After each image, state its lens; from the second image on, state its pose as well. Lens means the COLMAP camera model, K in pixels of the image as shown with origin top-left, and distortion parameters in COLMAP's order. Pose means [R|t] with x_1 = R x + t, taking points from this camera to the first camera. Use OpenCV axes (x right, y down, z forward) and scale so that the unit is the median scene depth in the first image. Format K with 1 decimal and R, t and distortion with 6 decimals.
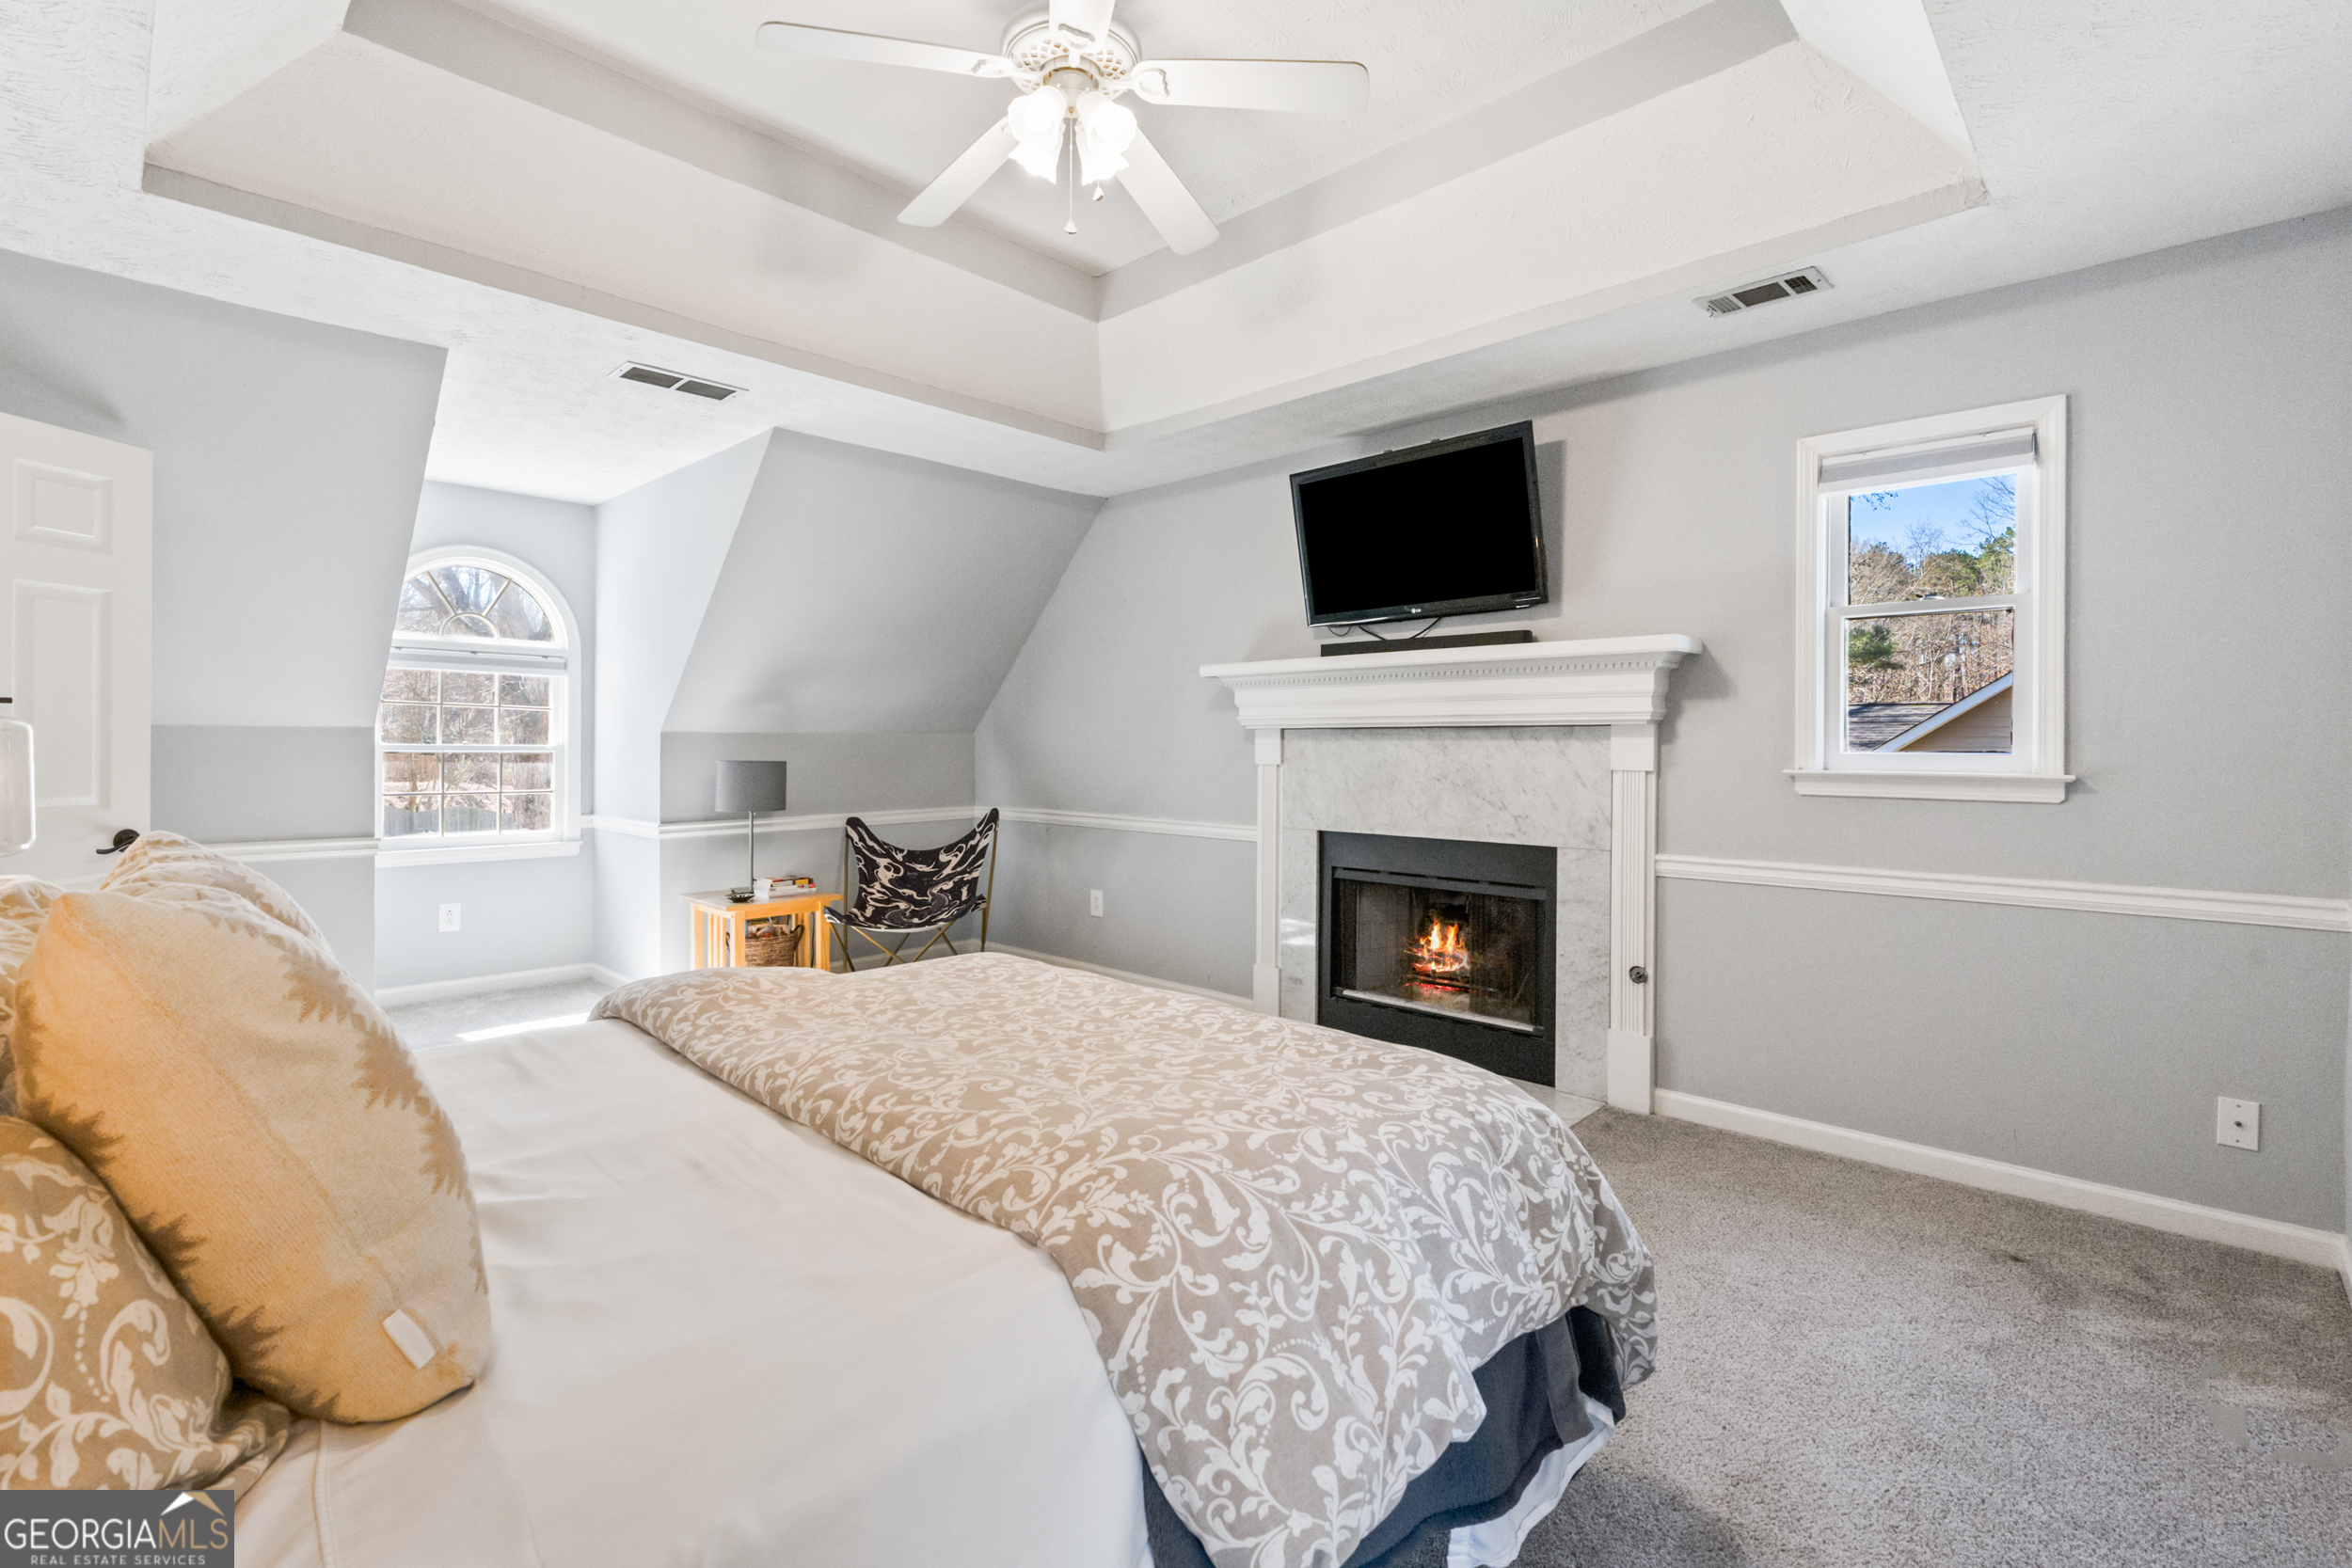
lens RADIAL K [[1055.0, 0, 1186.1], [0, 1055.0, 750.7], [0, 0, 1]] dist [-0.010625, 0.003645]
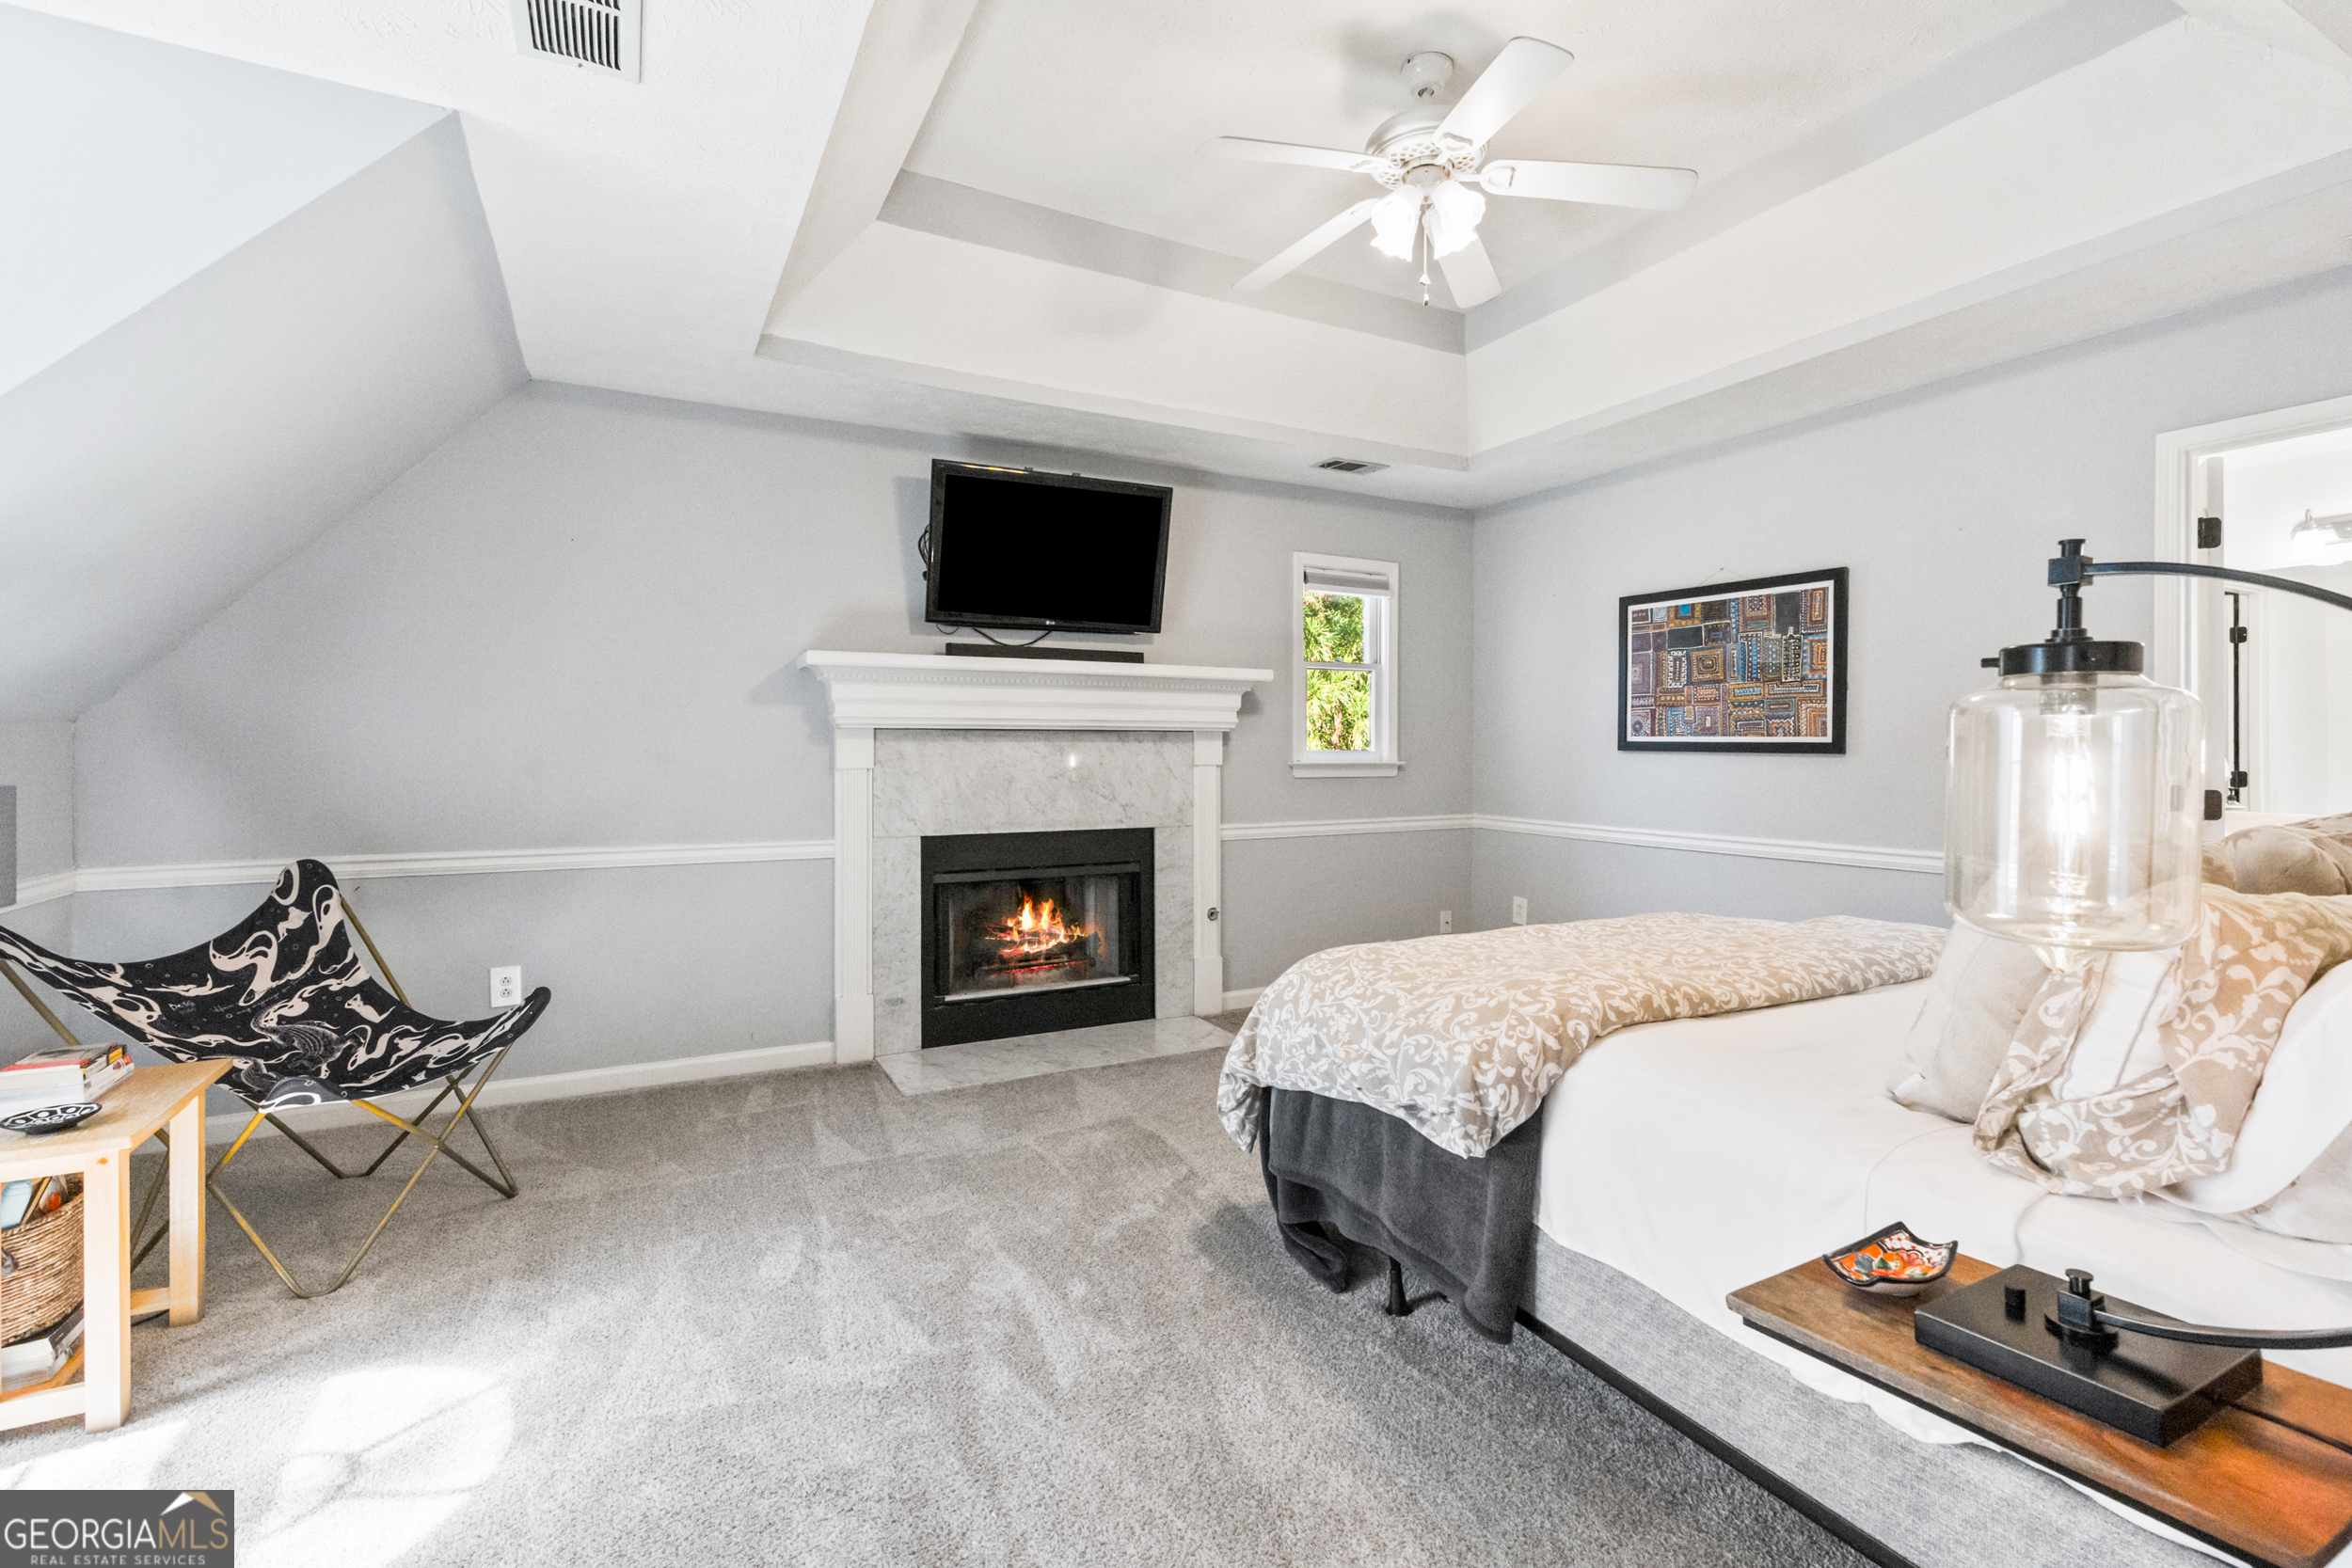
lens RADIAL K [[1055.0, 0, 1186.1], [0, 1055.0, 750.7], [0, 0, 1]] dist [-0.010625, 0.003645]
pose [[0.319996, -0.004614, 0.947408, -0.816321], [0.006031, 0.999978, 0.002833, -0.003396], [-0.947400, 0.004807, 0.320017, 0.550026]]
